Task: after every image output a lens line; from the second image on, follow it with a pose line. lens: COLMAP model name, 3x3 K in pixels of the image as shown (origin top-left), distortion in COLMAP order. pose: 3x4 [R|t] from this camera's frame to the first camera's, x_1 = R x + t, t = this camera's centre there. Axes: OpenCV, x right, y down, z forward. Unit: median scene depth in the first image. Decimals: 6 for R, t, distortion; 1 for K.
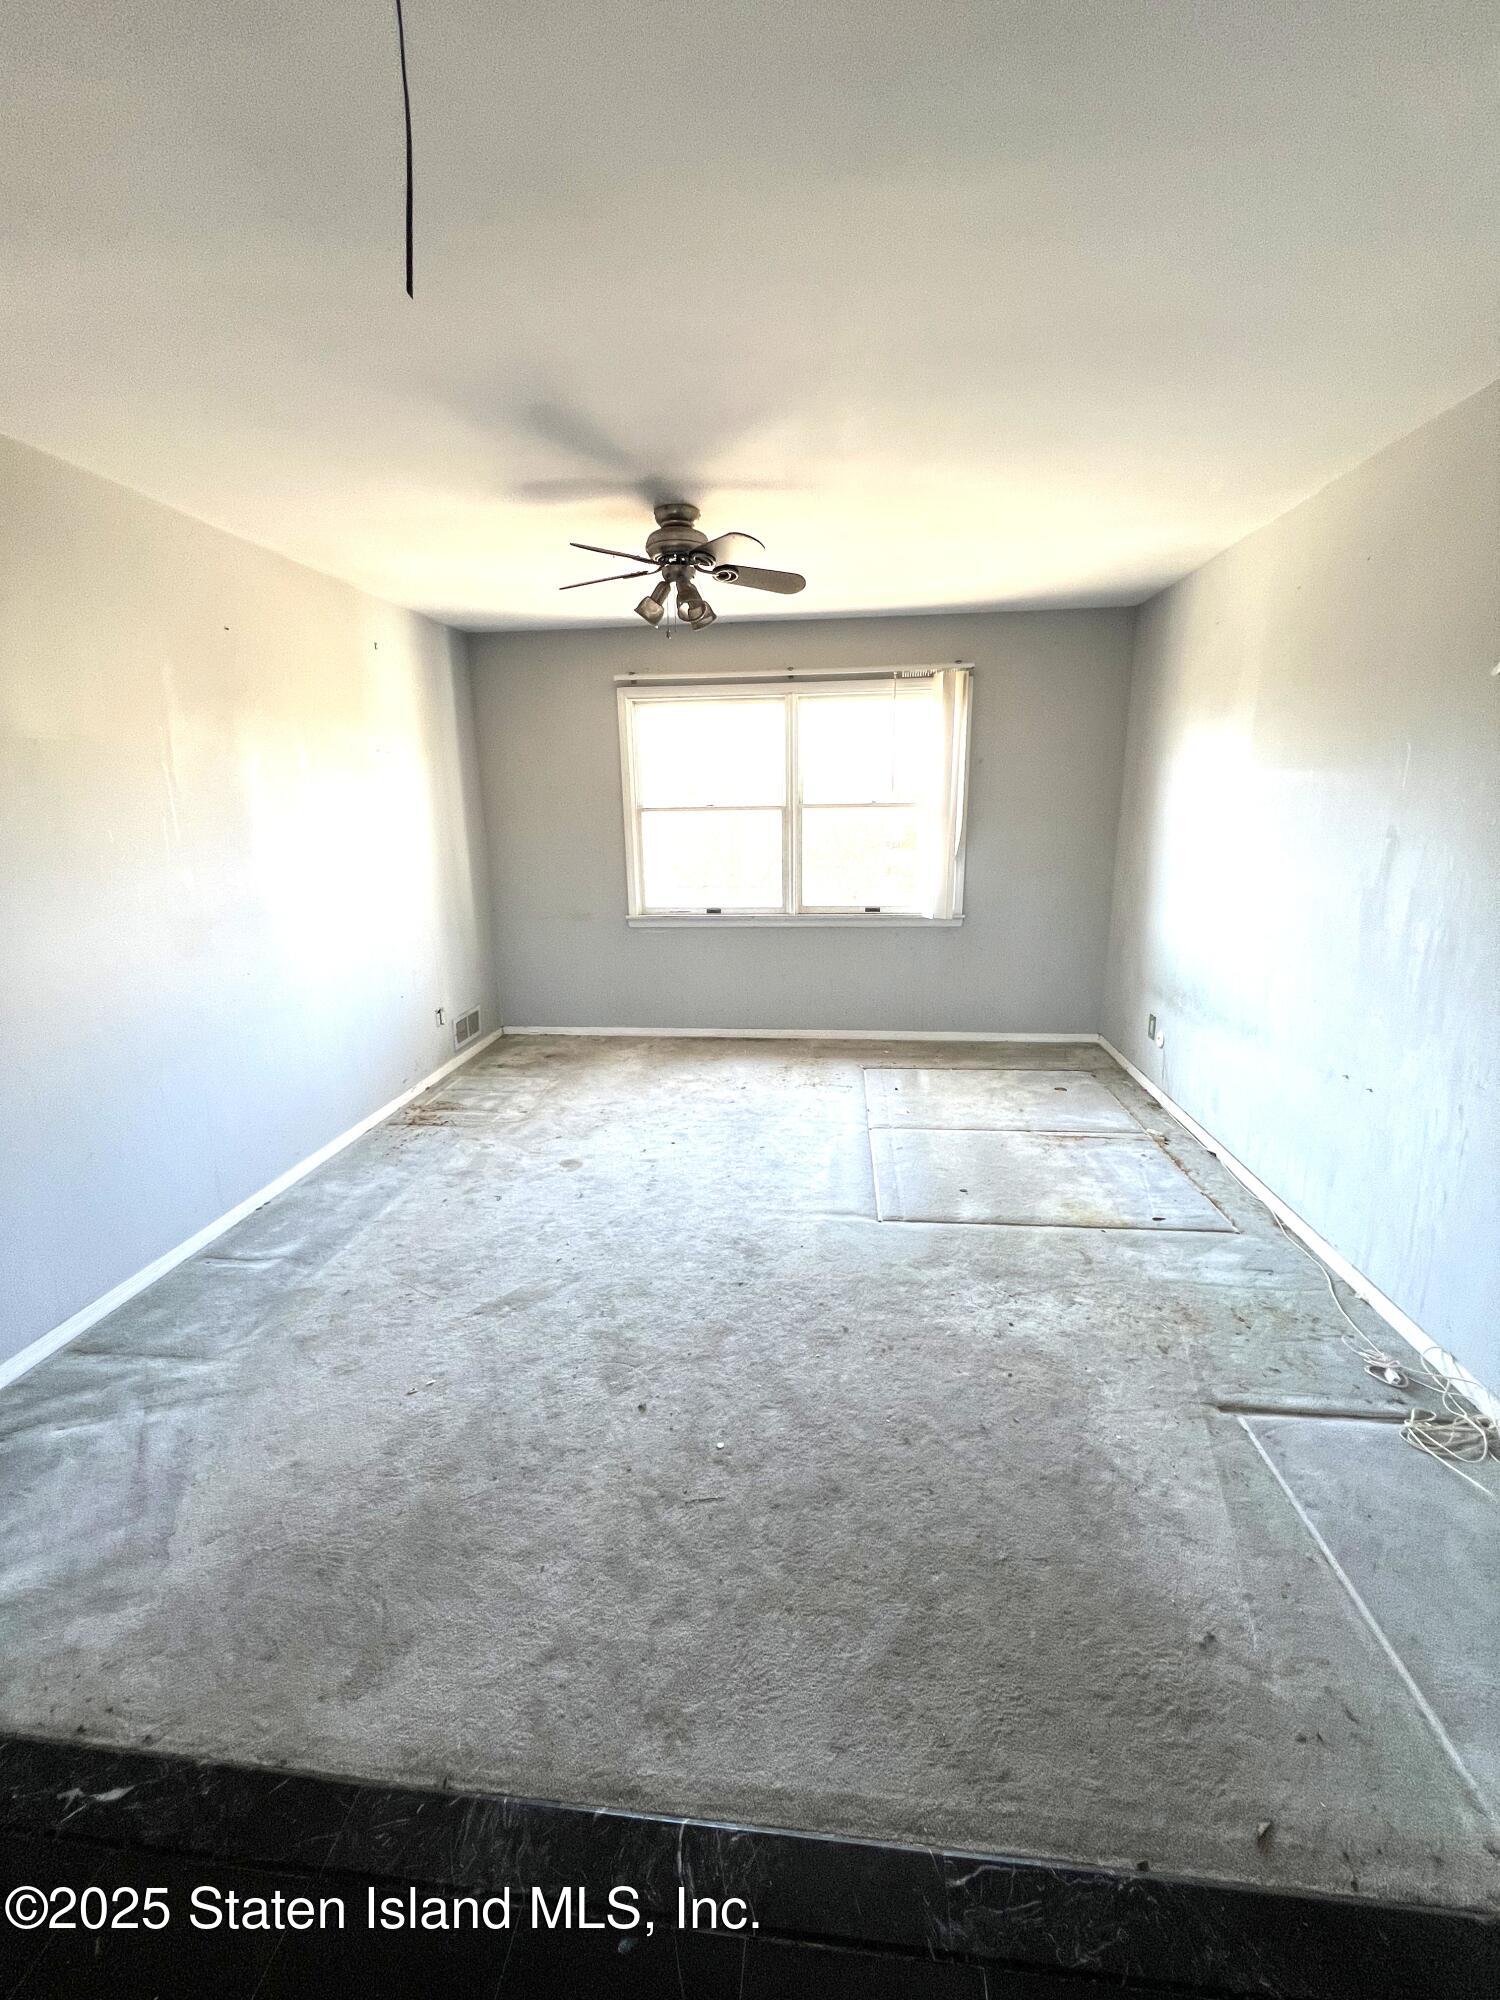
lens RADIAL K [[797.0, 0, 746.6], [0, 797.0, 993.9], [0, 0, 1]] dist [-0.000239, 0.000861]
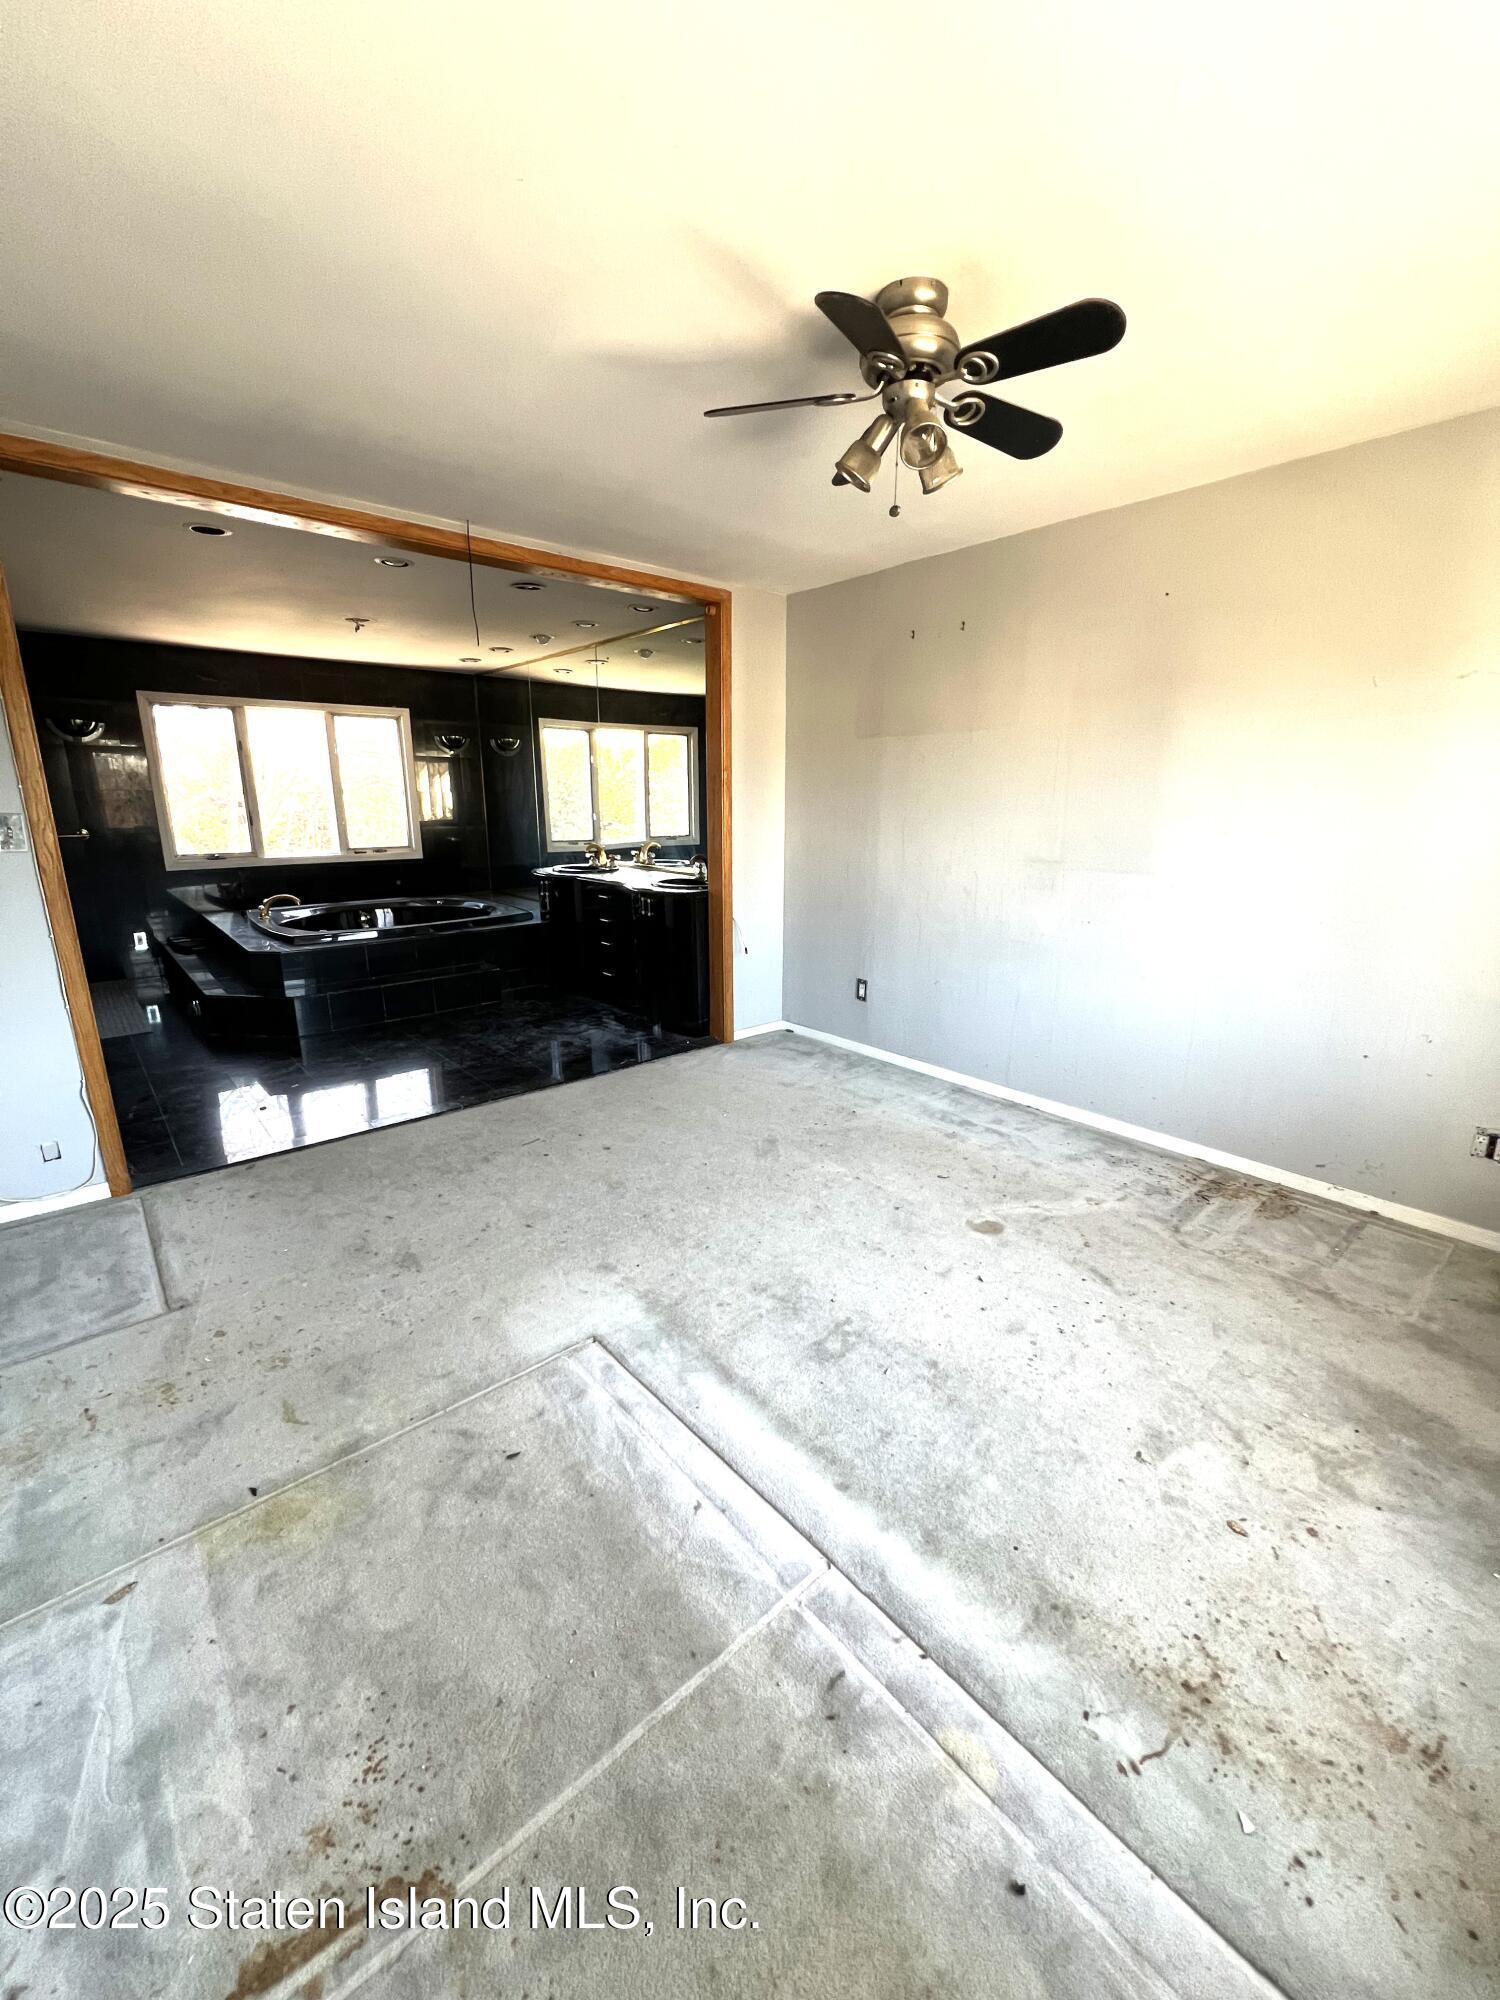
lens RADIAL K [[797.0, 0, 754.9], [0, 797.0, 1010.3], [0, 0, 1]] dist [-0.000239, 0.000861]
pose [[-0.667216, 0.203099, -0.716641, 0.379000], [-0.173254, 0.893406, 0.414499, -0.220032], [0.724435, 0.400721, -0.560907, 1.009523]]
